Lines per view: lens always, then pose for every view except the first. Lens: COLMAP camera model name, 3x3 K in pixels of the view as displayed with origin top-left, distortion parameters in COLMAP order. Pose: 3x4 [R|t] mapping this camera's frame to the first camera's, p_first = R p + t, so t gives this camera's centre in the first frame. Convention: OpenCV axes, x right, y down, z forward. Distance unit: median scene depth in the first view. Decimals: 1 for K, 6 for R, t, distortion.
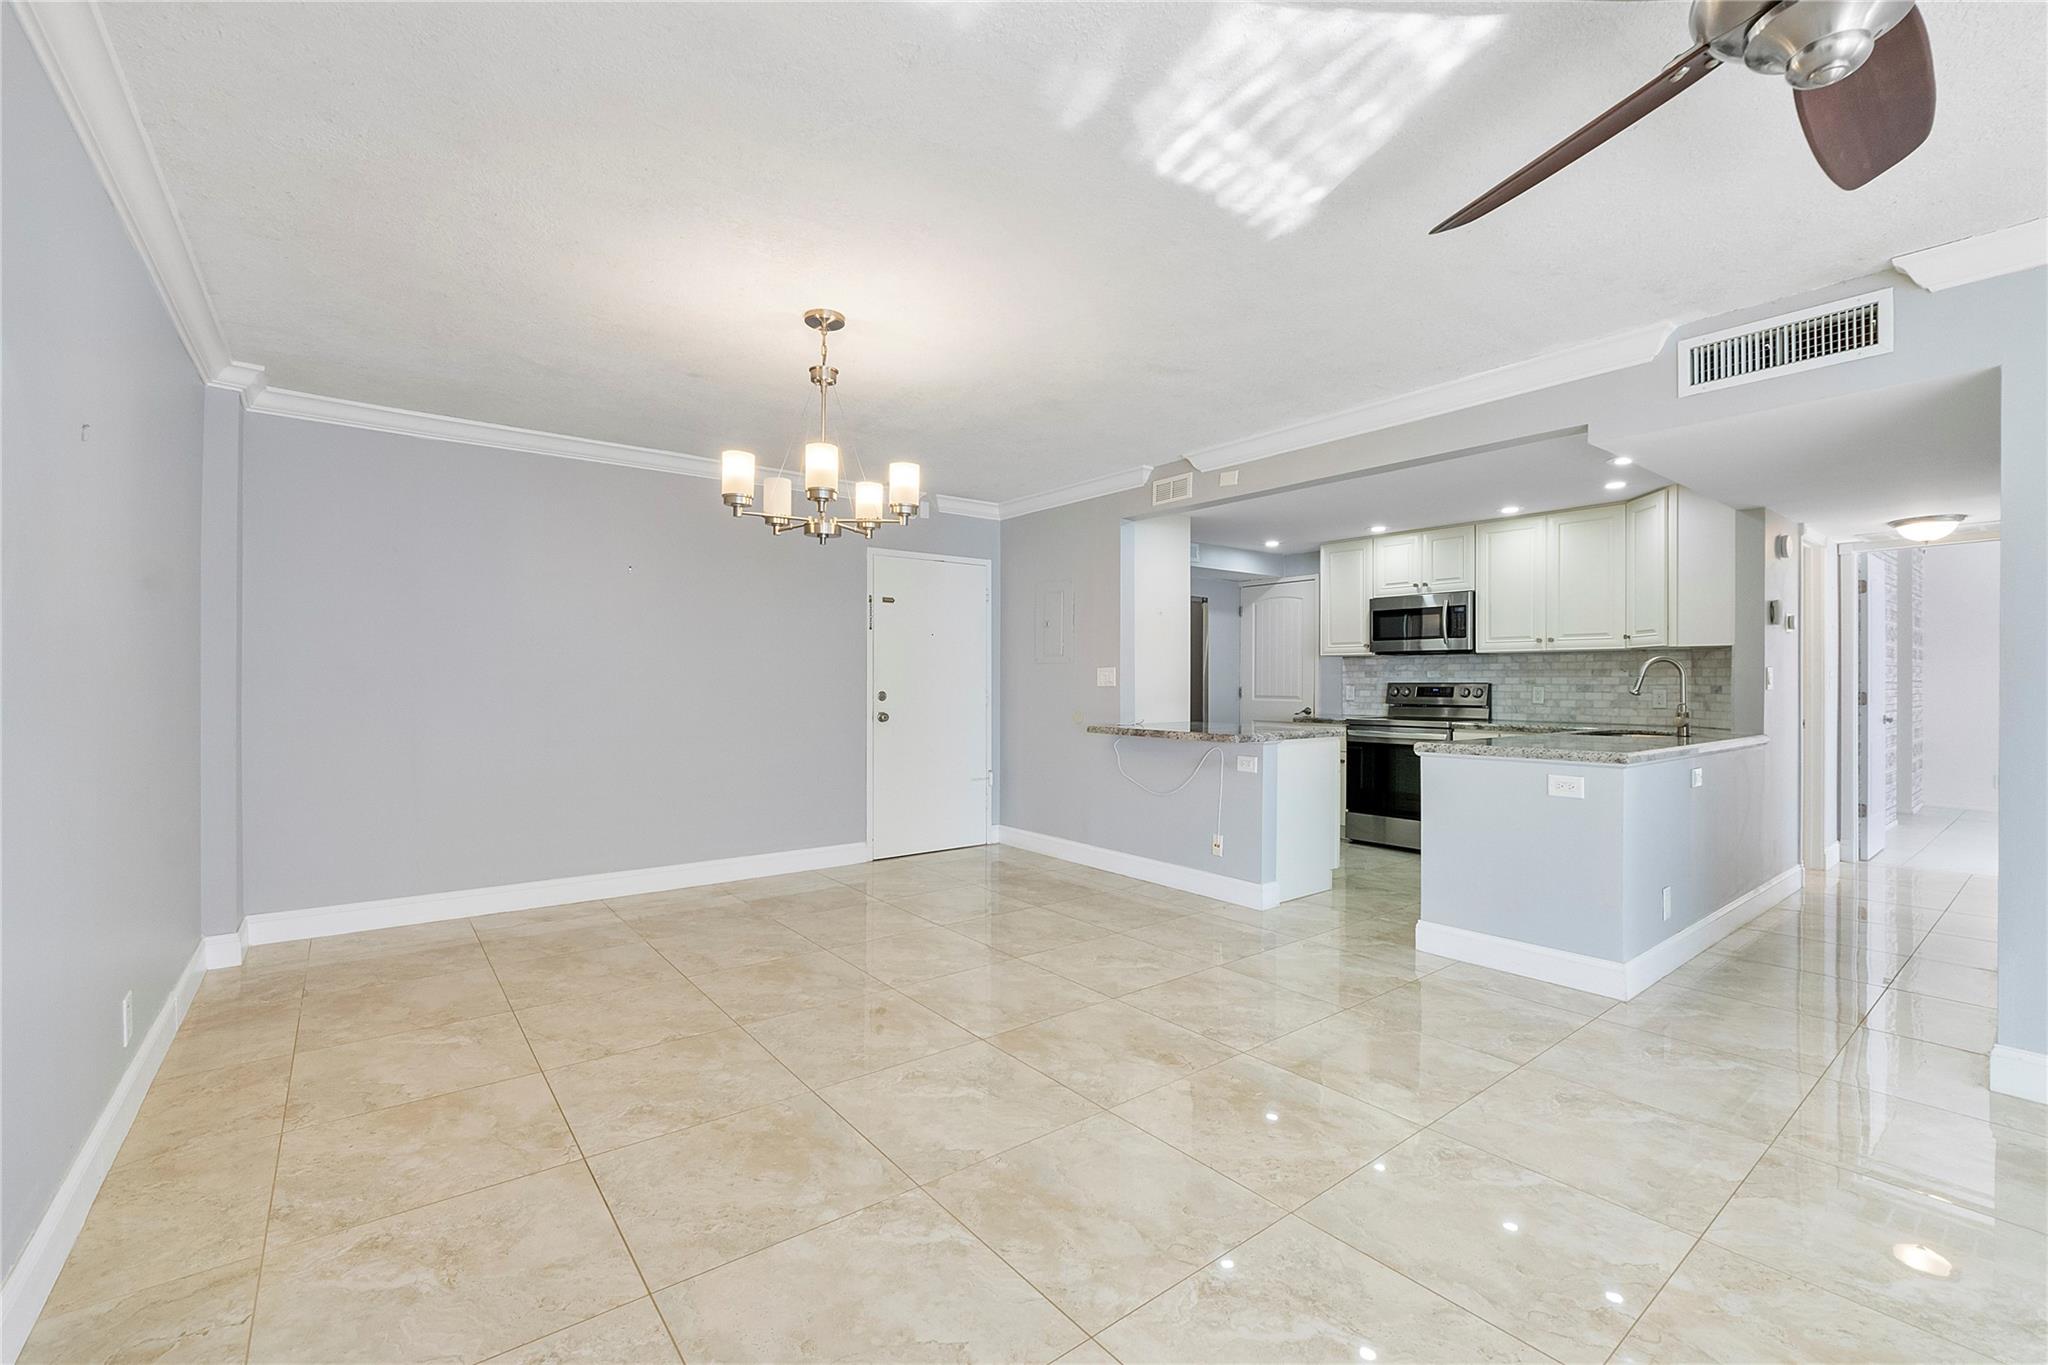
lens RADIAL K [[867.6, 0, 1025.5], [0, 867.6, 679.0], [0, 0, 1]] dist [-0.000255, -0.000256]
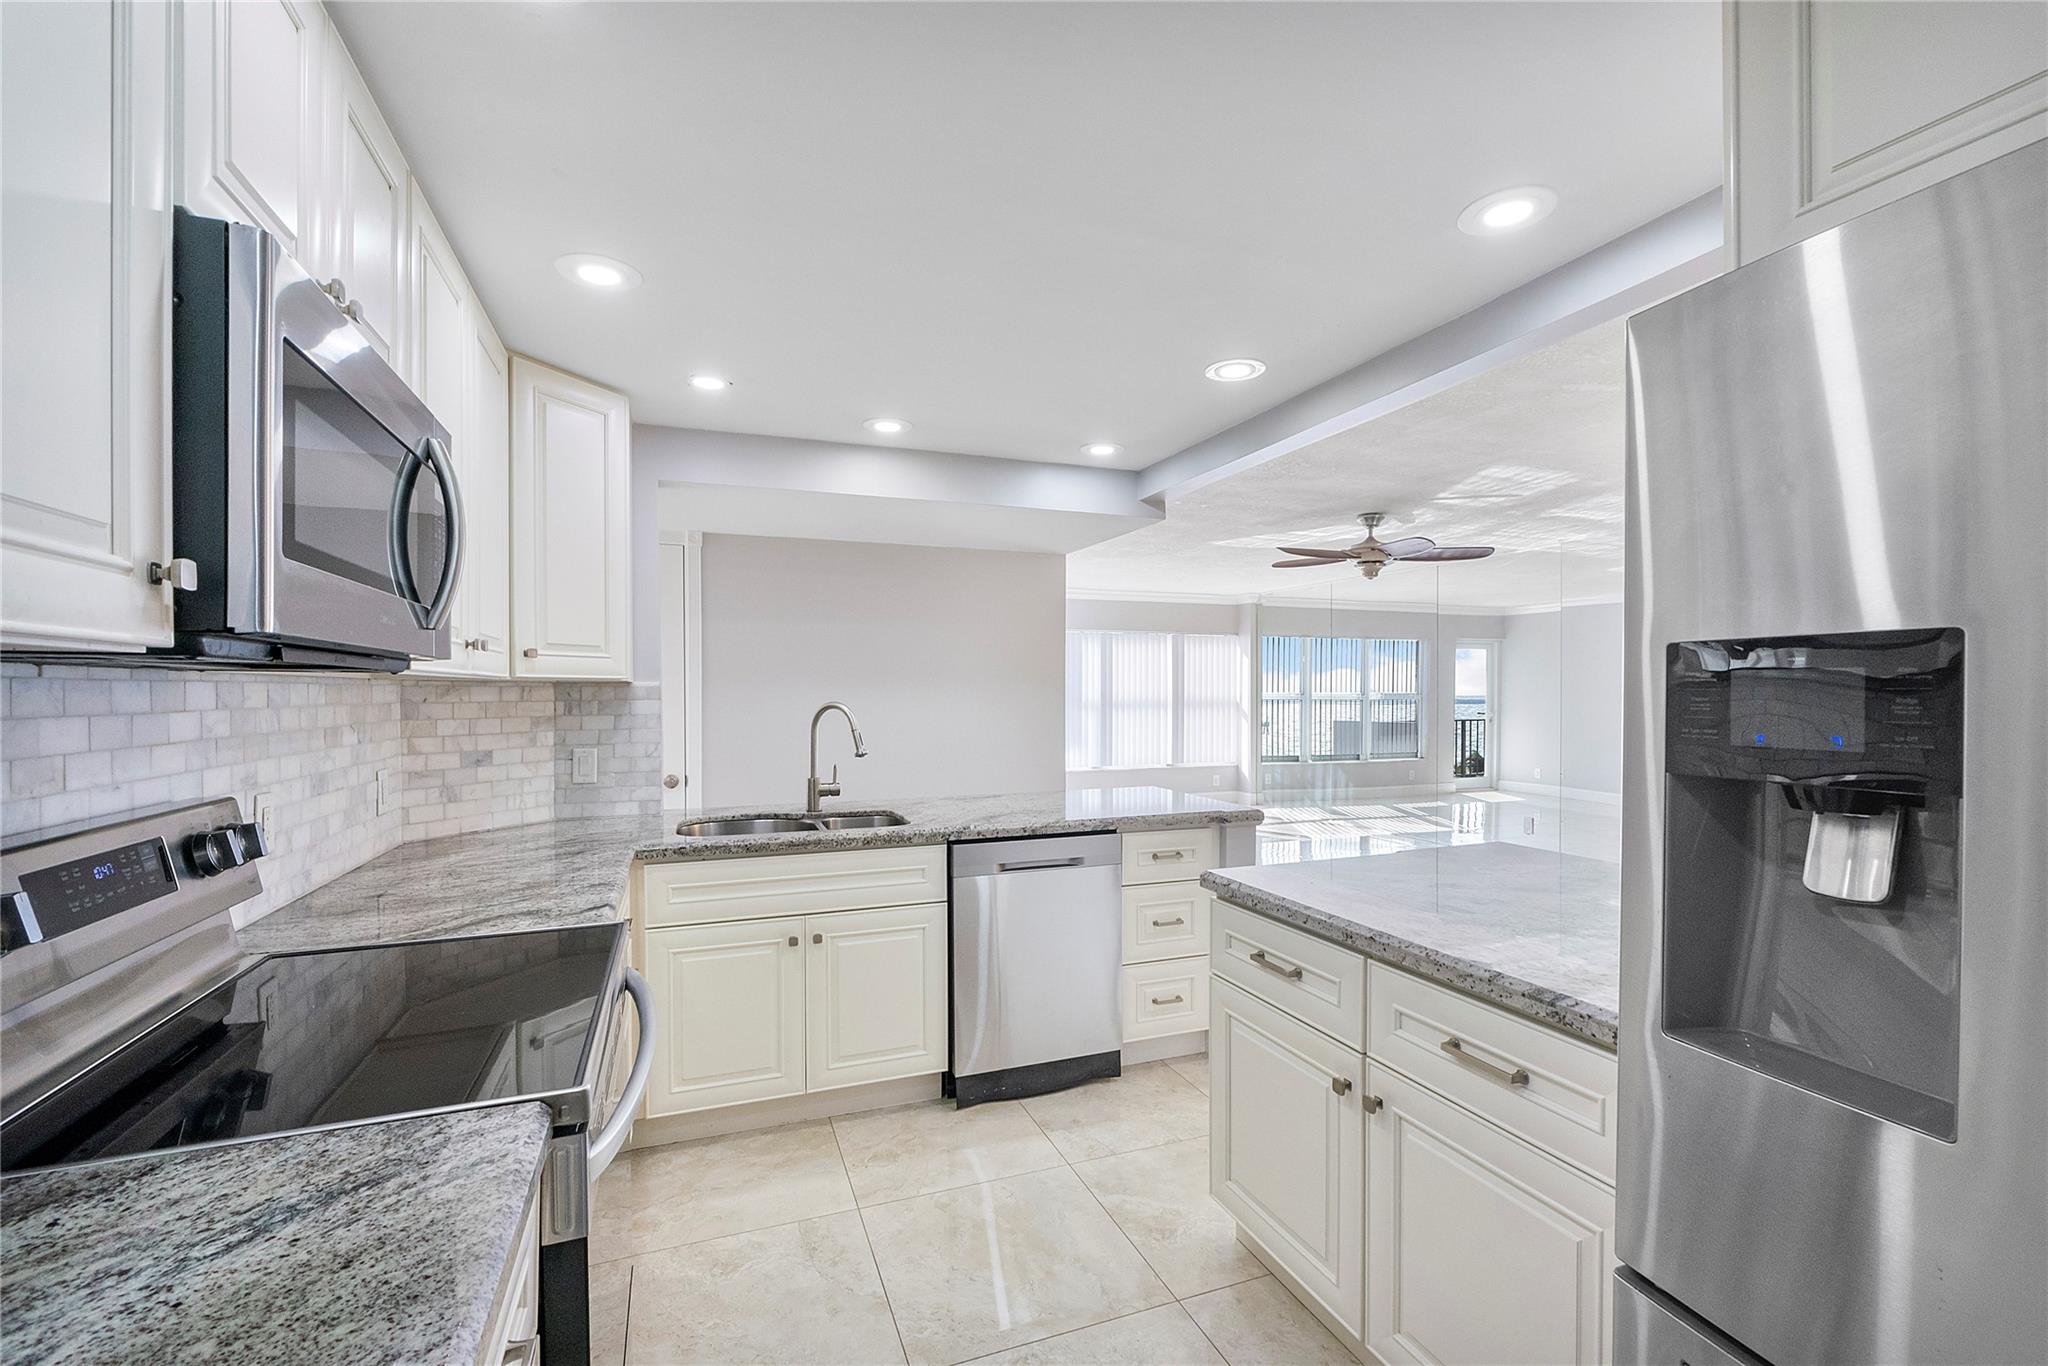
lens RADIAL K [[861.1, 0, 1022.8], [0, 861.1, 687.6], [0, 0, 1]] dist [-0.000659, -0.000033]
pose [[-0.954043, -0.001240, 0.299666, 0.268598], [-0.002363, 0.999991, -0.003385, -0.025814], [-0.299659, -0.003938, -0.954038, 1.182625]]
